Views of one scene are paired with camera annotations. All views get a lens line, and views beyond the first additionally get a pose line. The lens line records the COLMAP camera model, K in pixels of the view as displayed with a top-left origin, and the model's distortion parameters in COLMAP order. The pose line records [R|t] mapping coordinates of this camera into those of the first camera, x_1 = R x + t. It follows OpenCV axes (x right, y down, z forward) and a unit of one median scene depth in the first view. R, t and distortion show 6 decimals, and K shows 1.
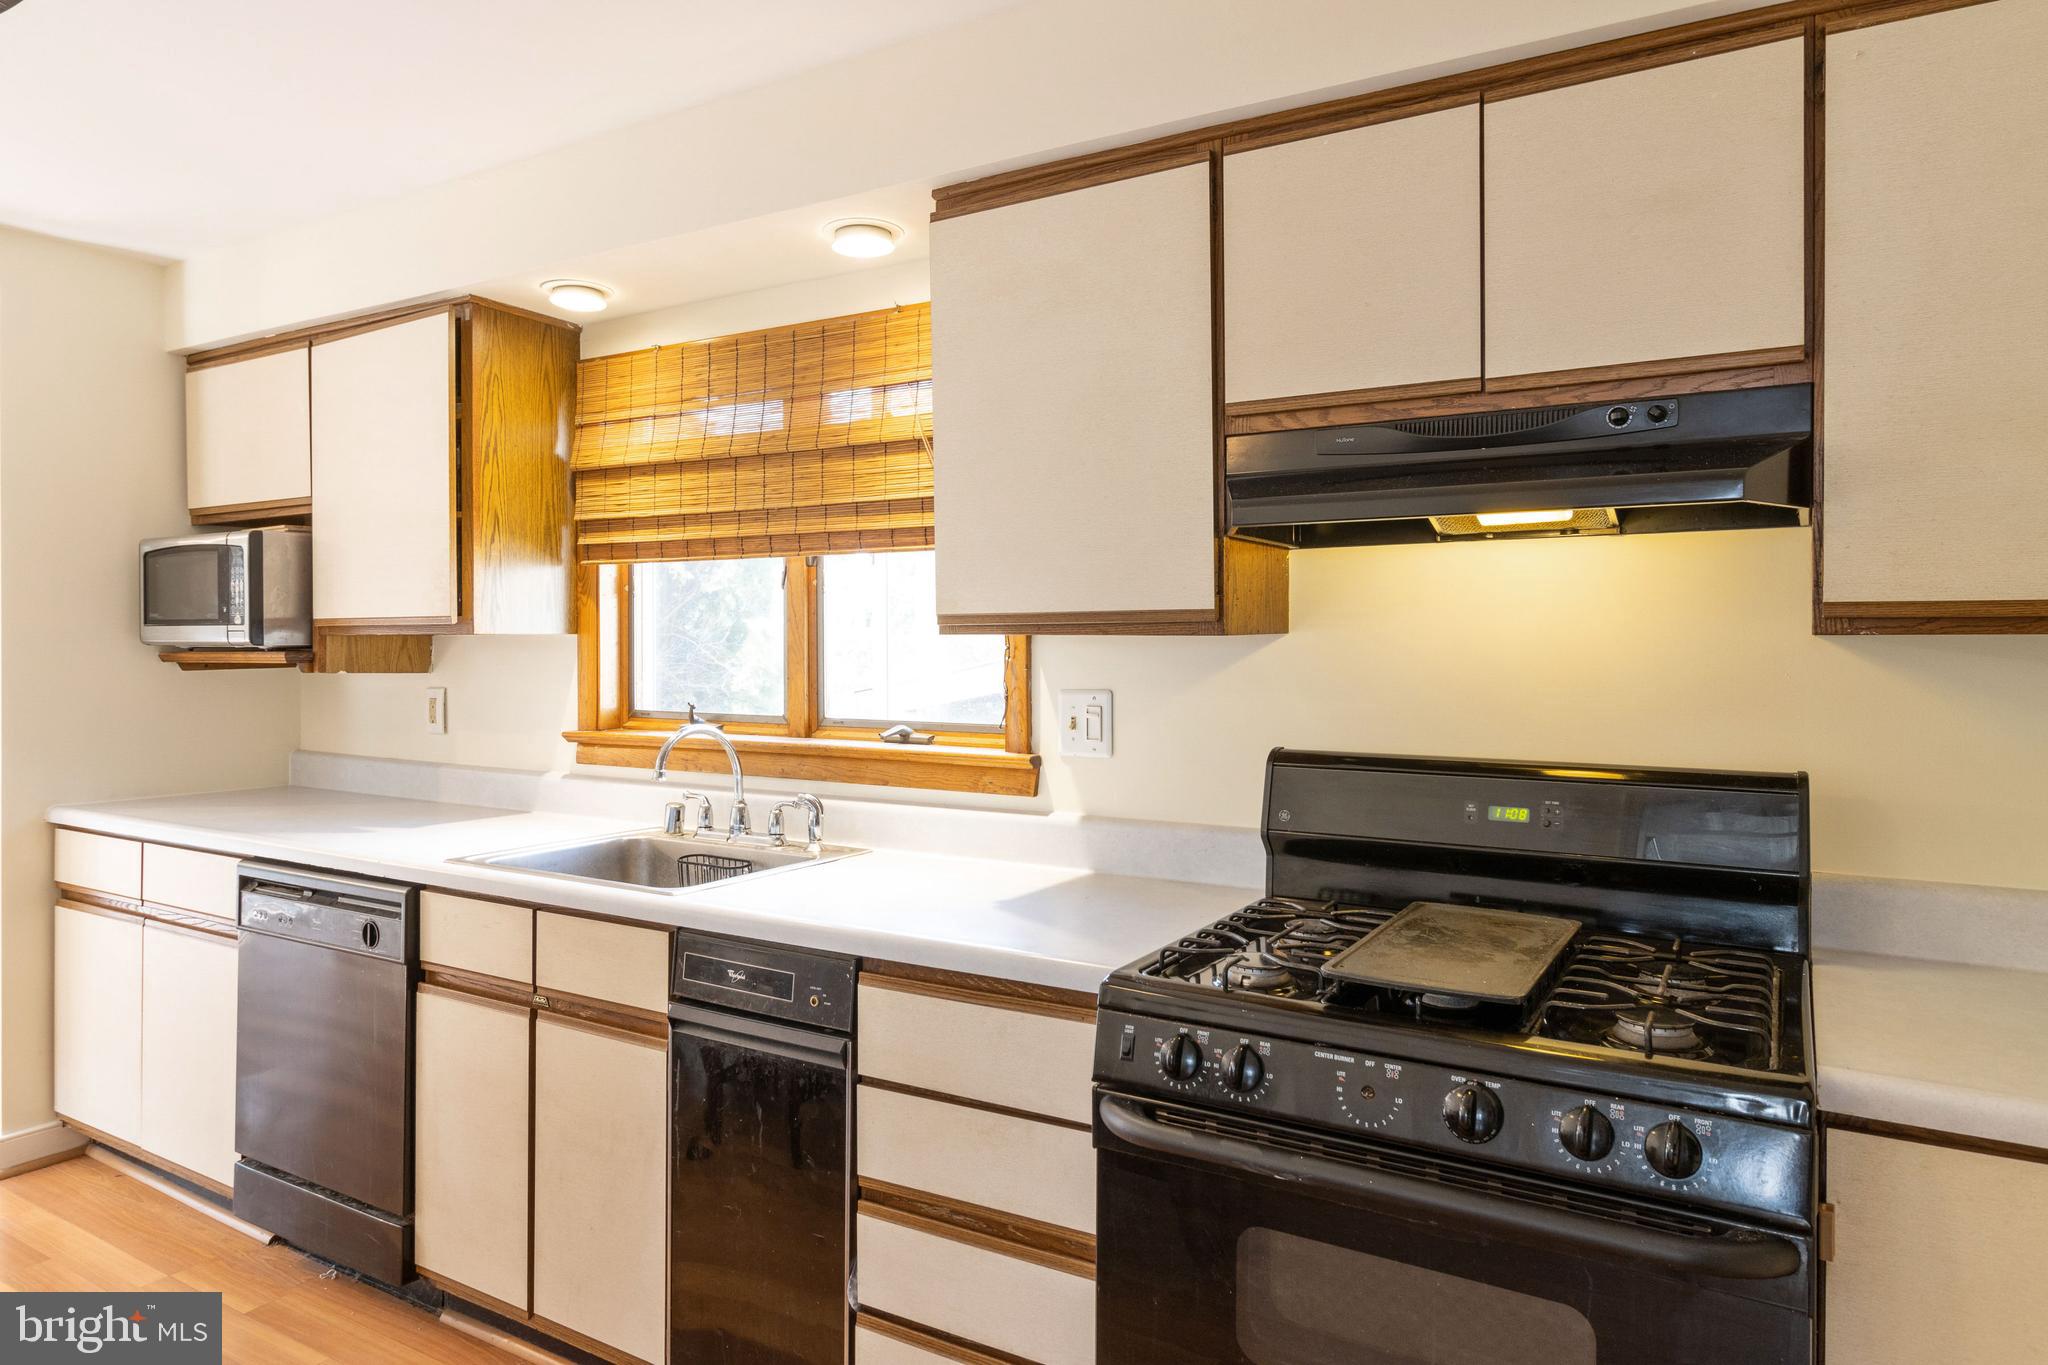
lens RADIAL K [[1270.2, 0, 1024.5], [0, 1270.2, 639.9], [0, 0, 1]] dist [-0.002228, -0.000353]
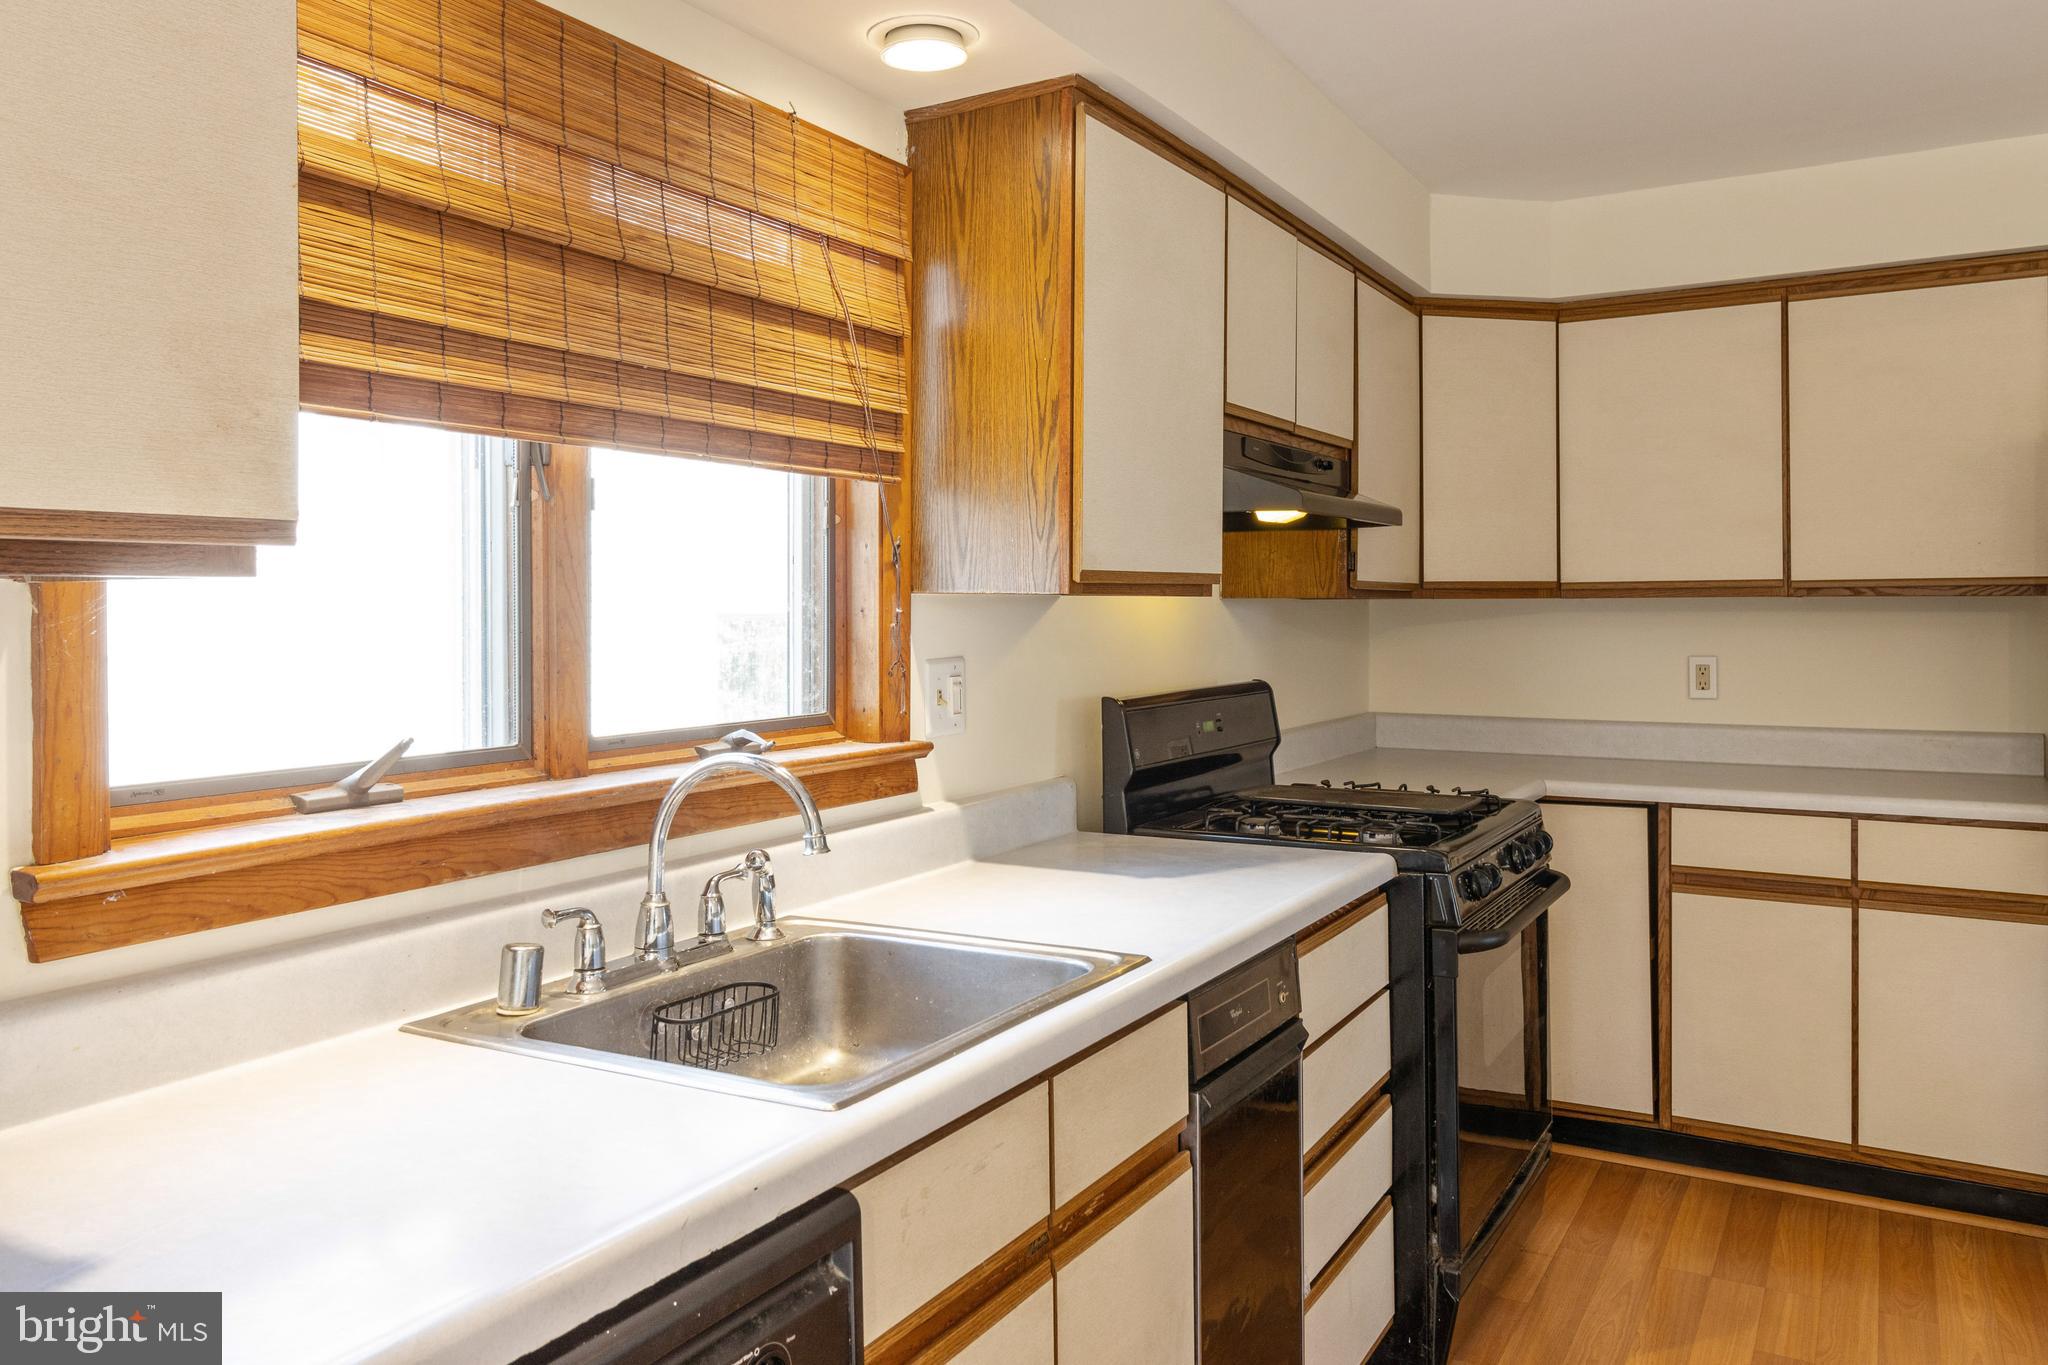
lens RADIAL K [[1476.2, 0, 1023.6], [0, 1476.2, 612.7], [0, 0, 1]] dist [-0.000771, -0.000191]
pose [[-0.011247, -0.002870, 0.999933, -1.021714], [0.006413, 0.999975, 0.002942, 0.005887], [-0.999916, 0.006446, -0.011228, 1.006849]]
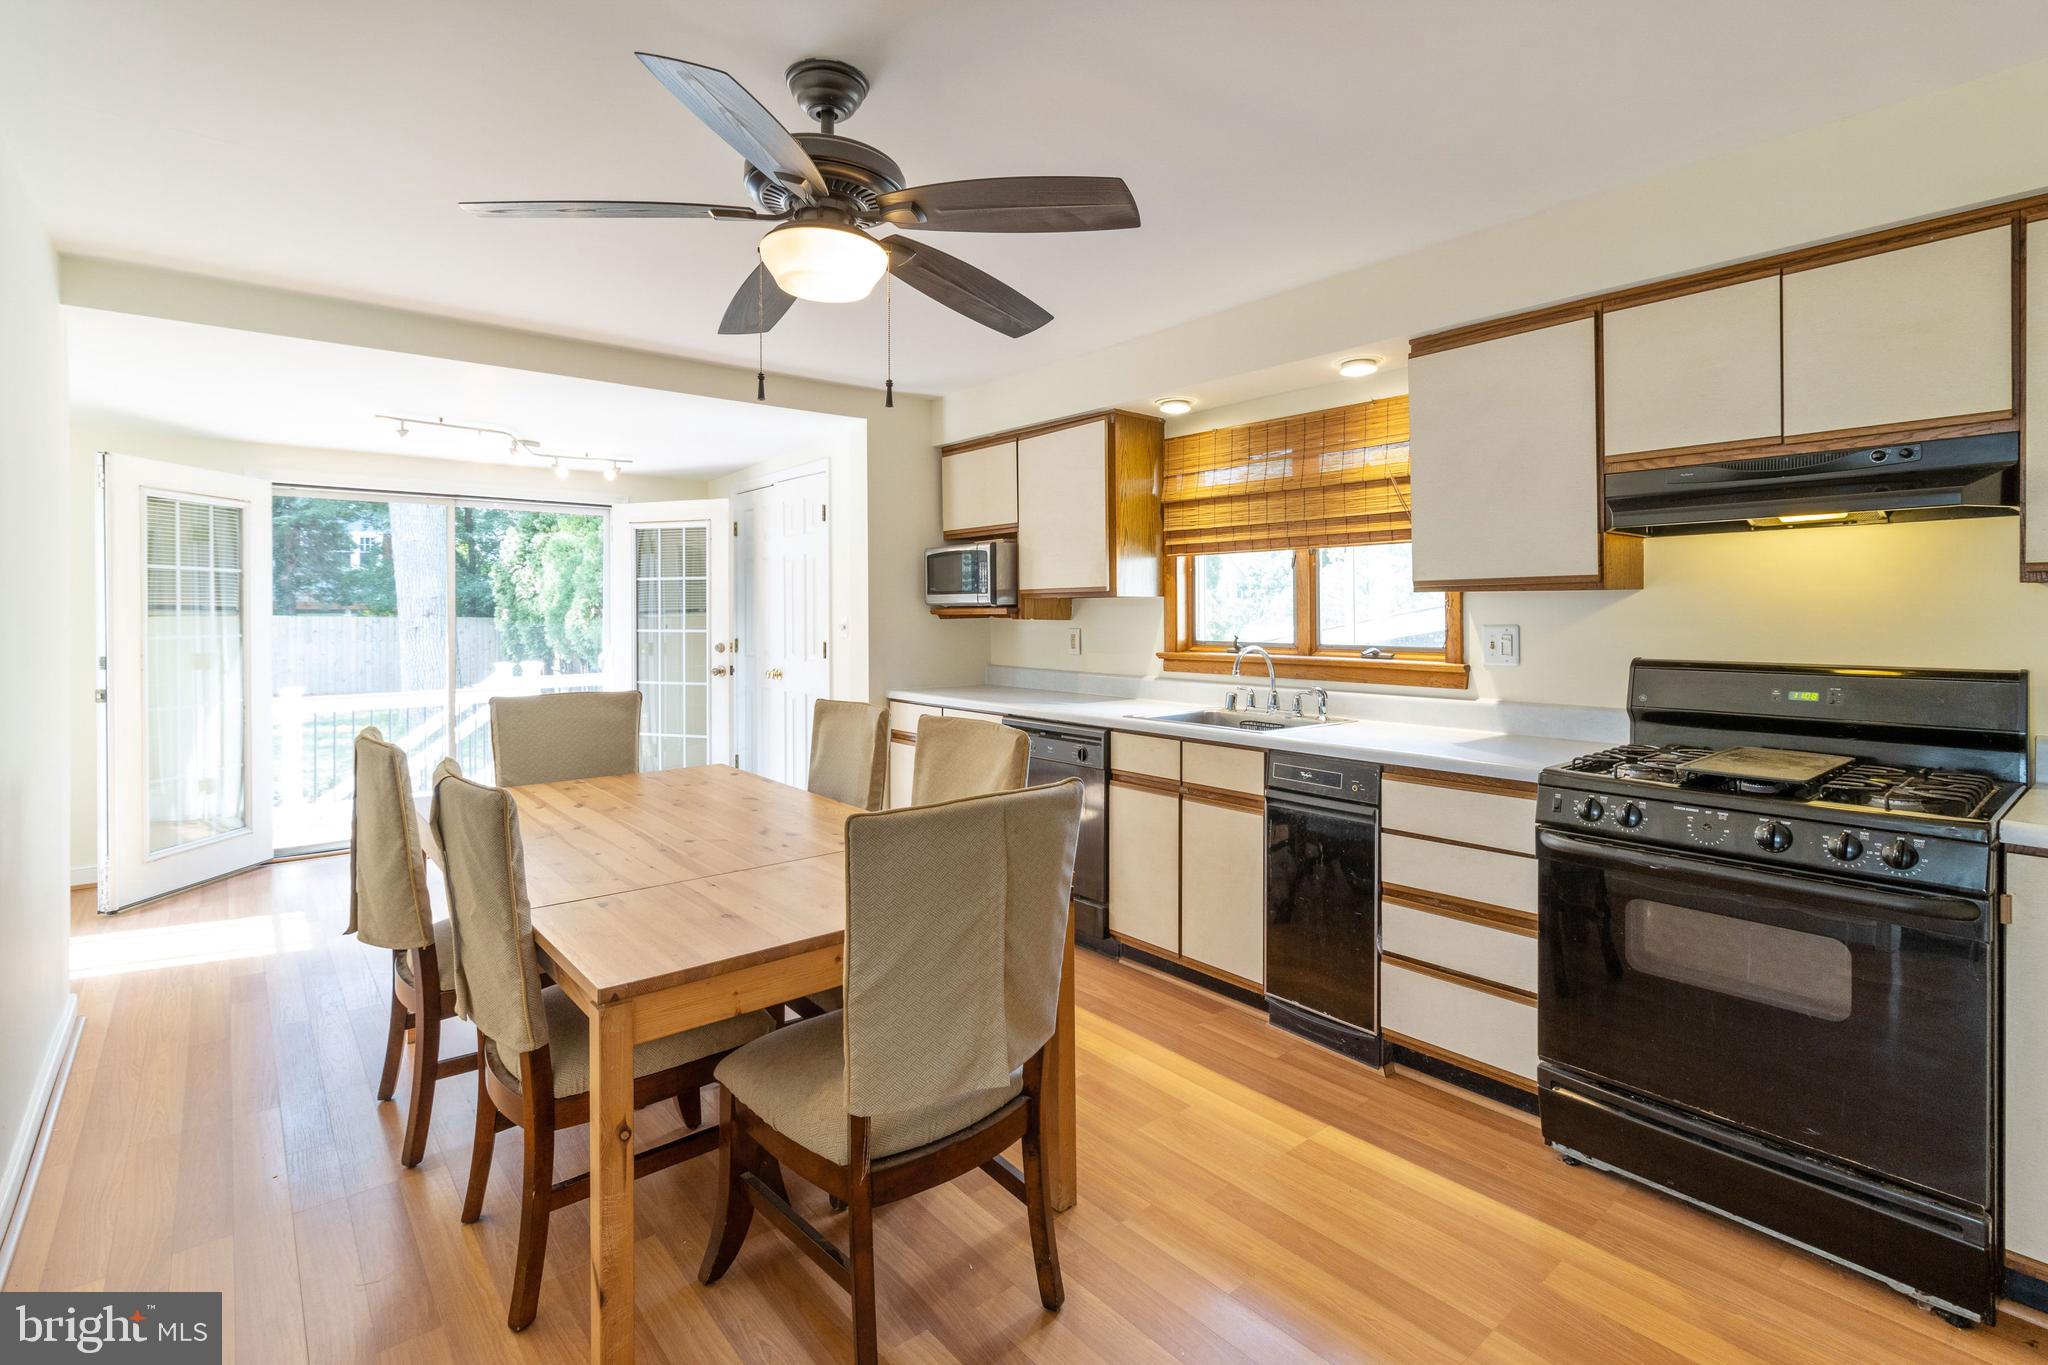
lens RADIAL K [[965.1, 0, 1026.9], [0, 965.1, 611.9], [0, 0, 1]] dist [0.000831, 0.000292]
pose [[0.944747, -0.004238, -0.327772, -0.130880], [0.005328, 0.999983, 0.002428, 0.016210], [0.327756, -0.004040, 0.944754, -0.421780]]
